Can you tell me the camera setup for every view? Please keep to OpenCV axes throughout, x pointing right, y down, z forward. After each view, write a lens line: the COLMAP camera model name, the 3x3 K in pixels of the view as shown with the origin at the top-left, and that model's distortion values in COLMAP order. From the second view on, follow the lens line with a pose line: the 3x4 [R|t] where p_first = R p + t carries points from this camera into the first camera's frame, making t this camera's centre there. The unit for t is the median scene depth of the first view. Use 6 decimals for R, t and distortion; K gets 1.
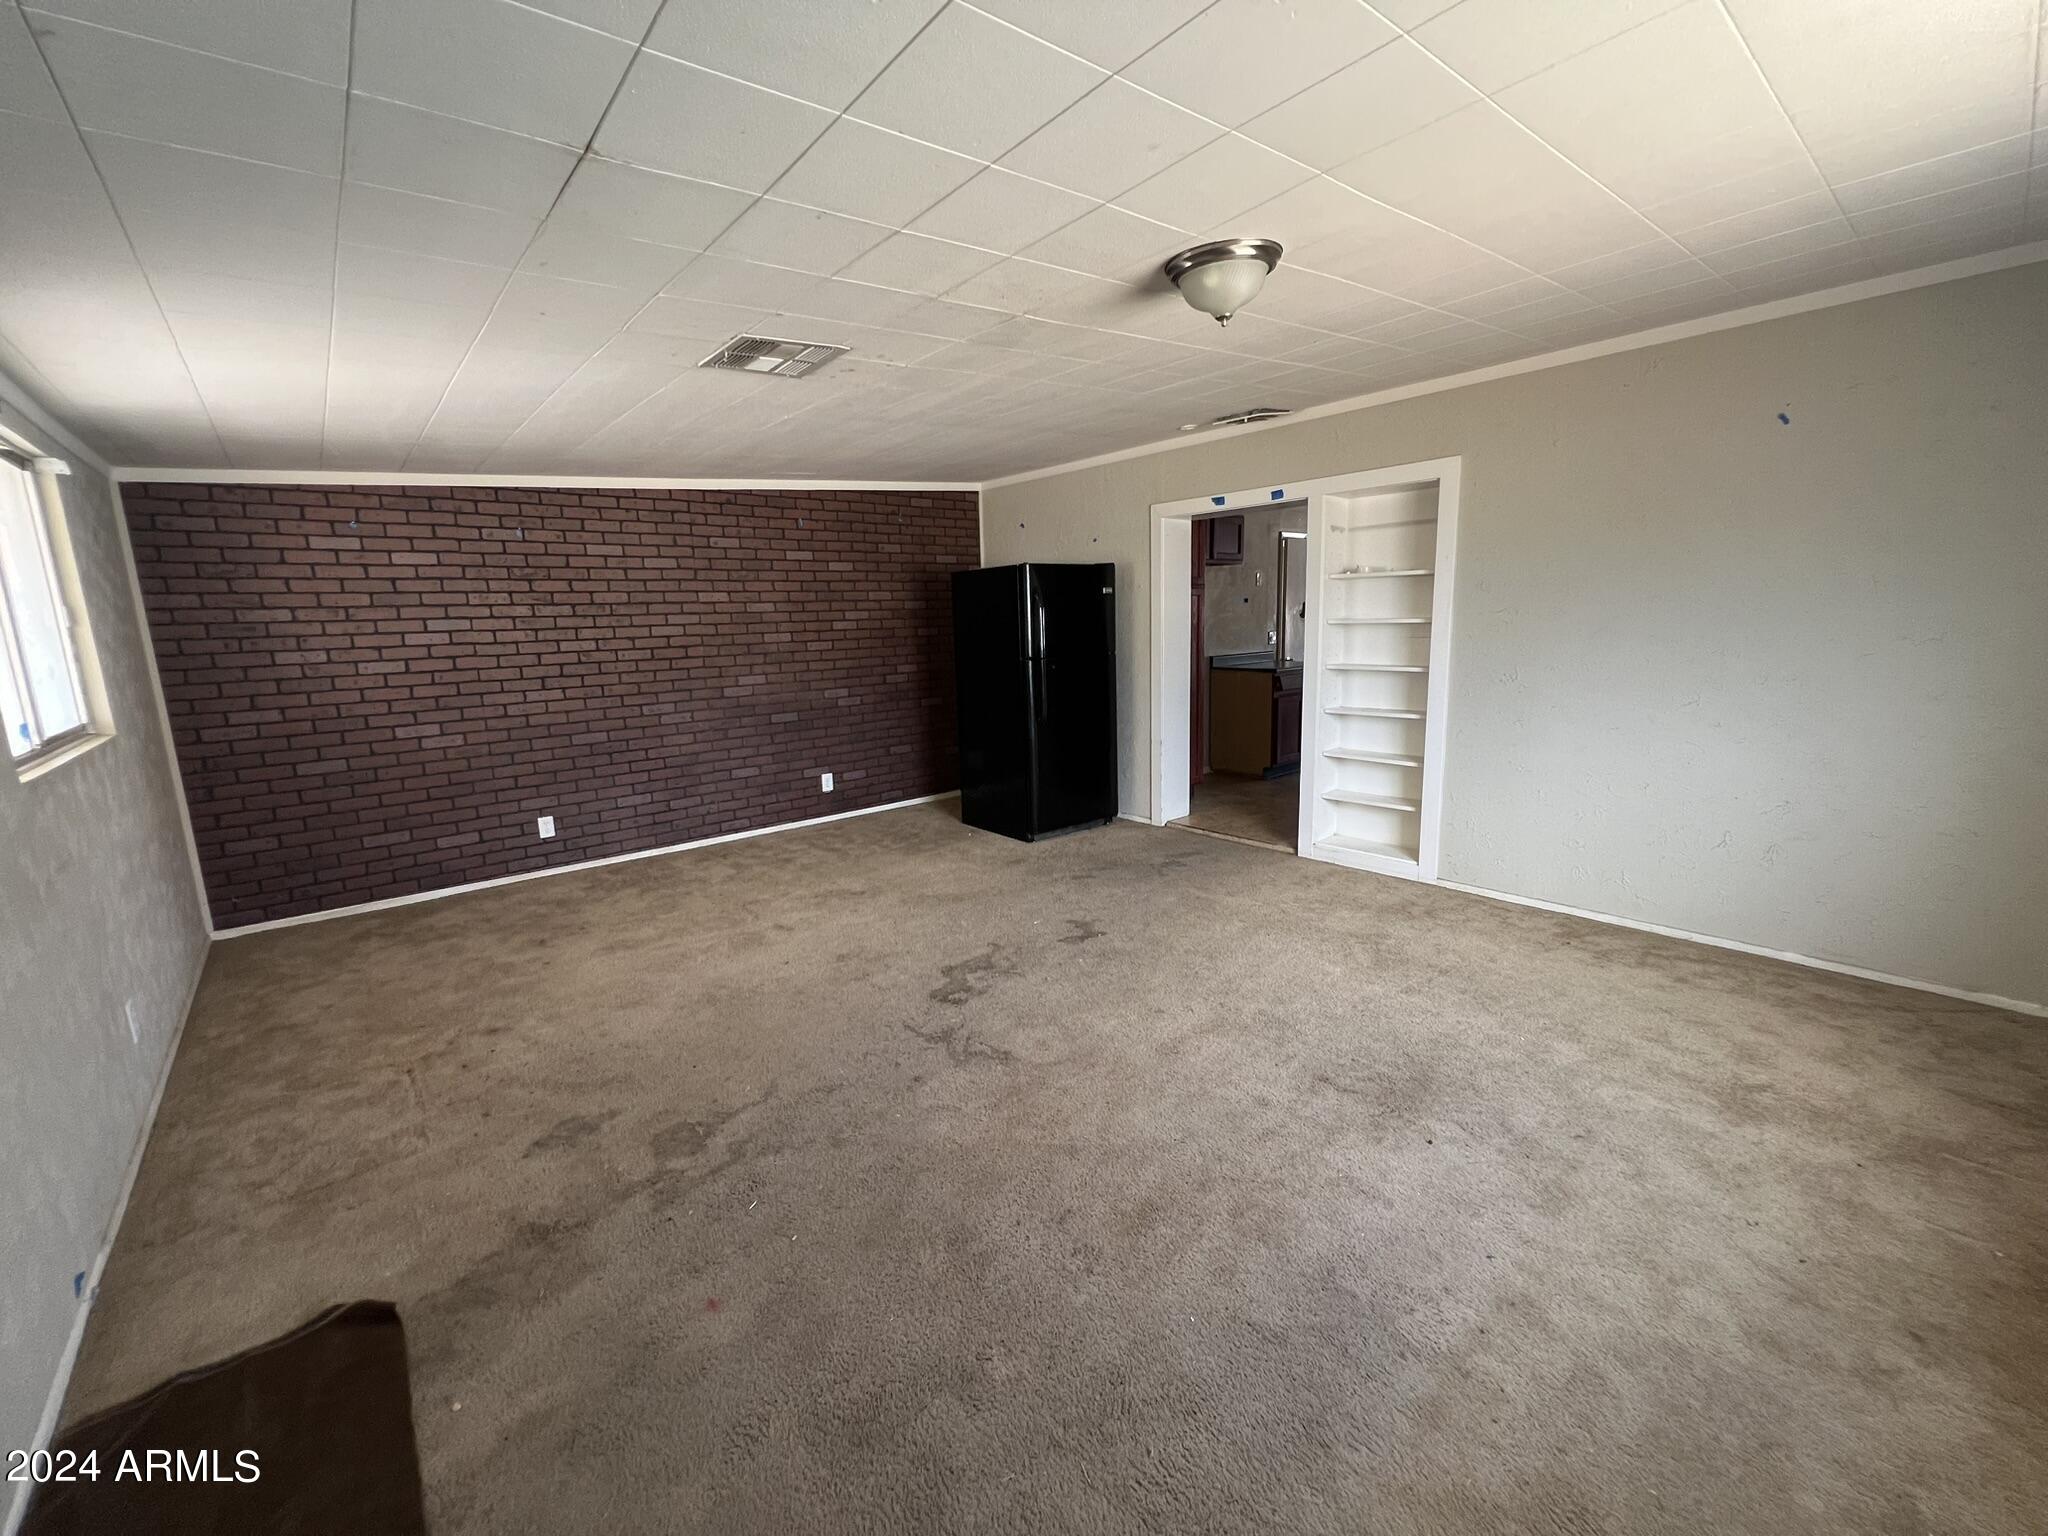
lens RADIAL K [[819.9, 0, 1019.1], [0, 819.9, 763.4], [0, 0, 1]] dist [-0.002206, 0.000710]
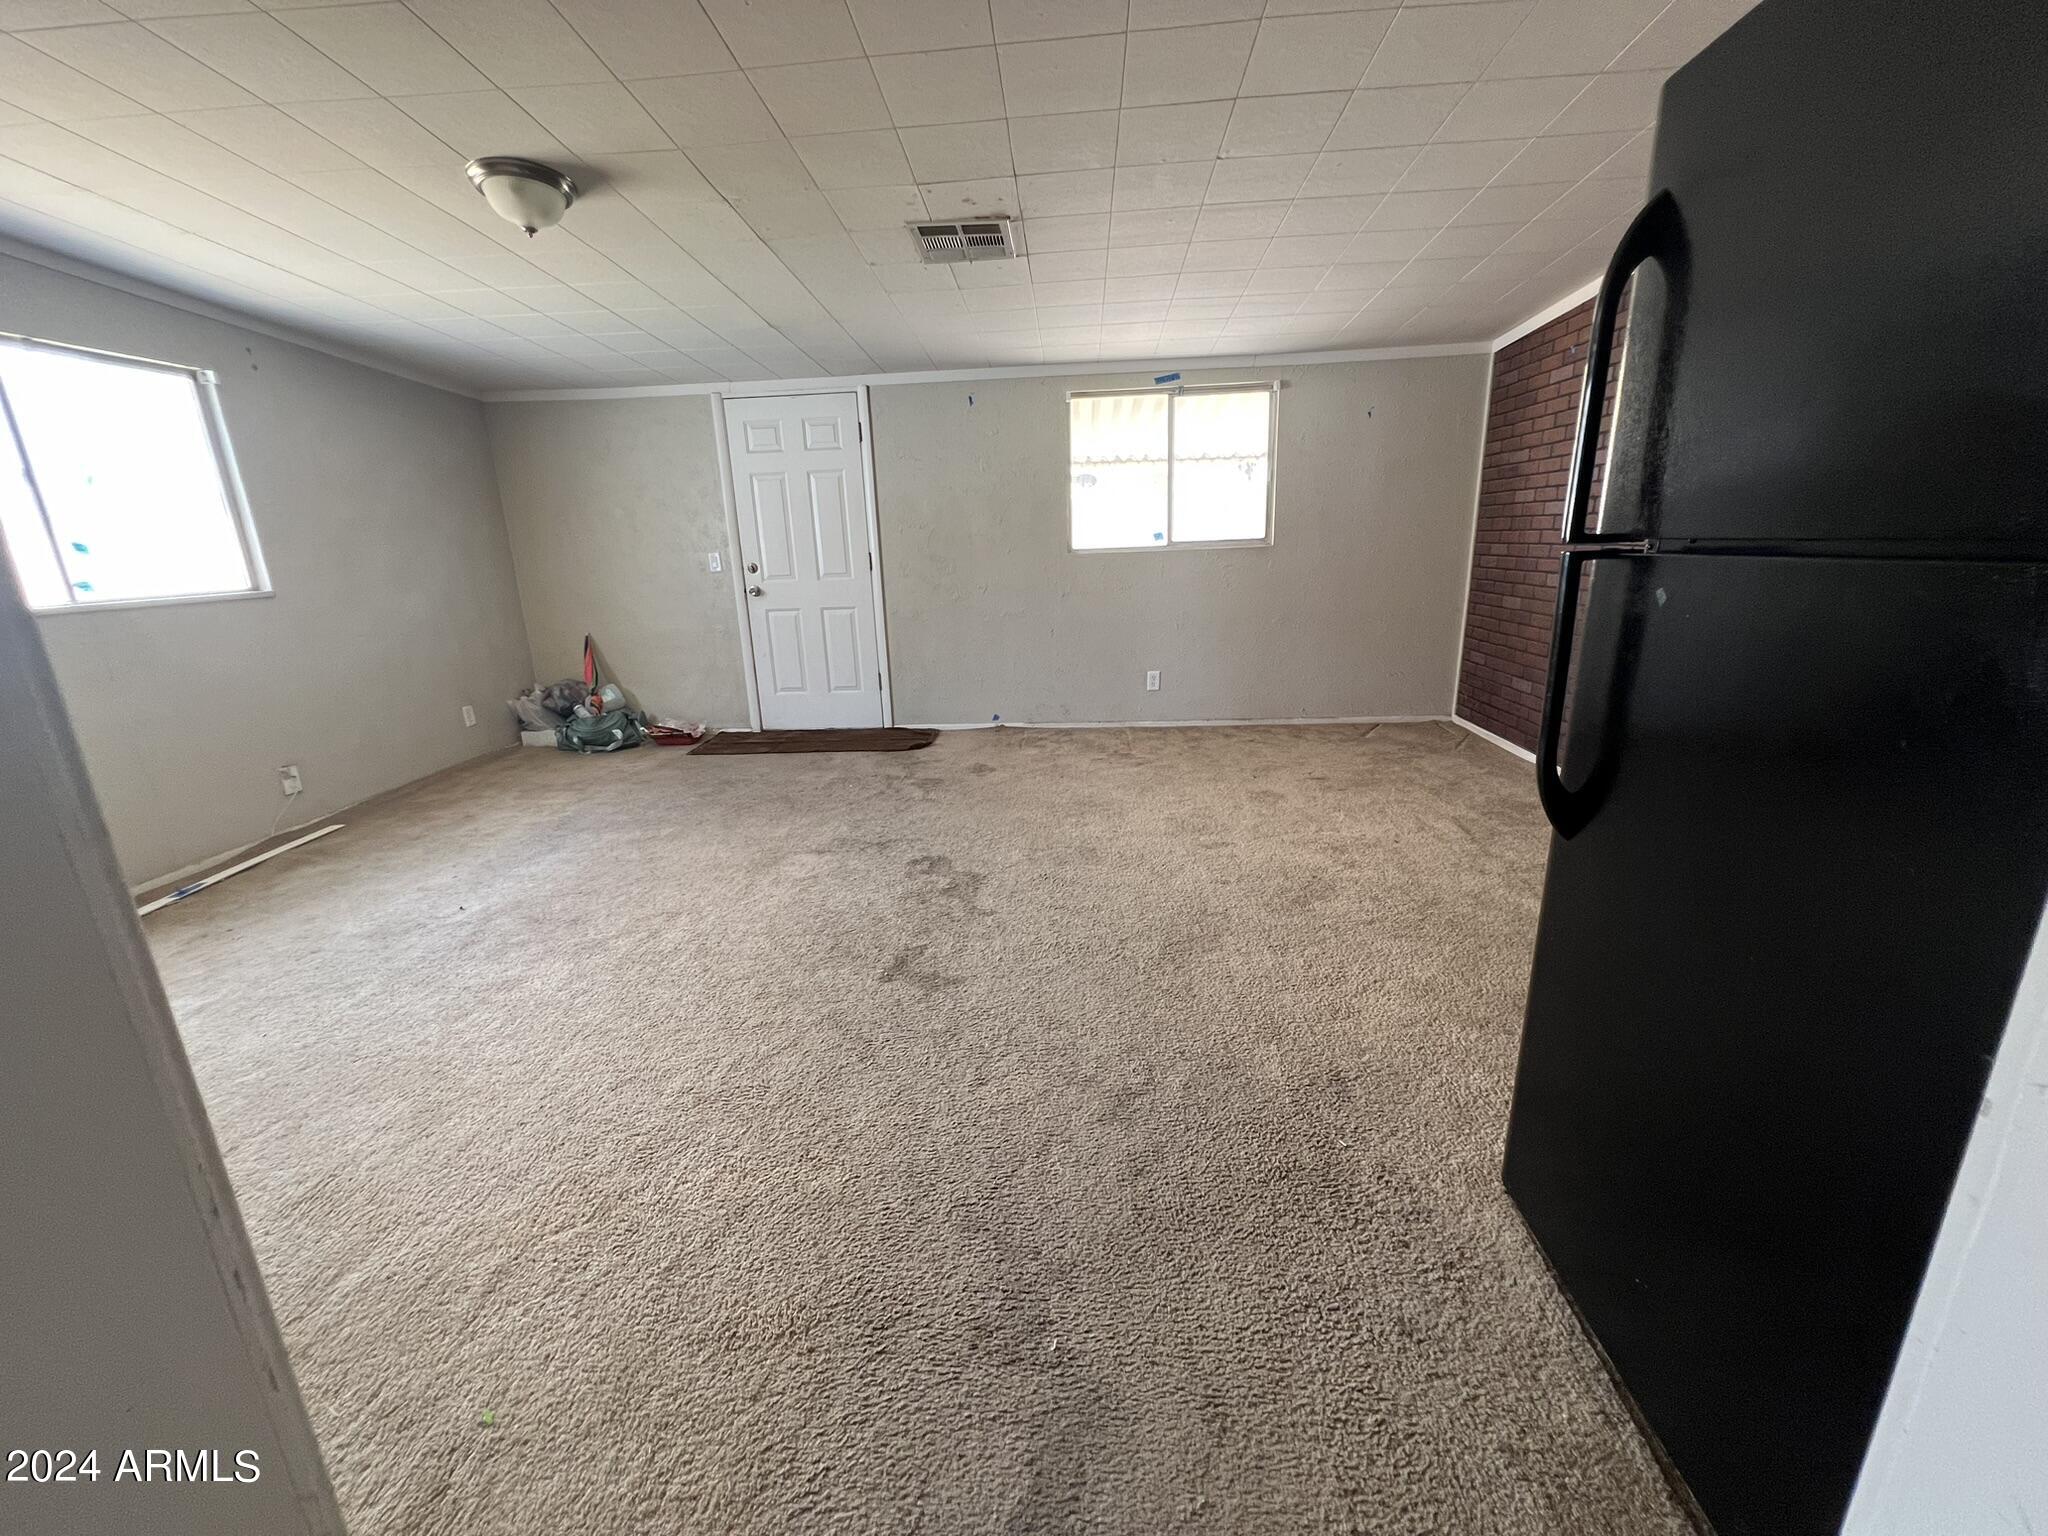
lens RADIAL K [[819.9, 0, 1019.1], [0, 819.9, 763.4], [0, 0, 1]] dist [-0.002206, 0.000710]
pose [[-0.705361, 0.237238, -0.667970, 0.454353], [-0.069804, 0.914504, 0.398509, -0.225938], [0.705403, 0.327720, -0.628495, 1.559928]]
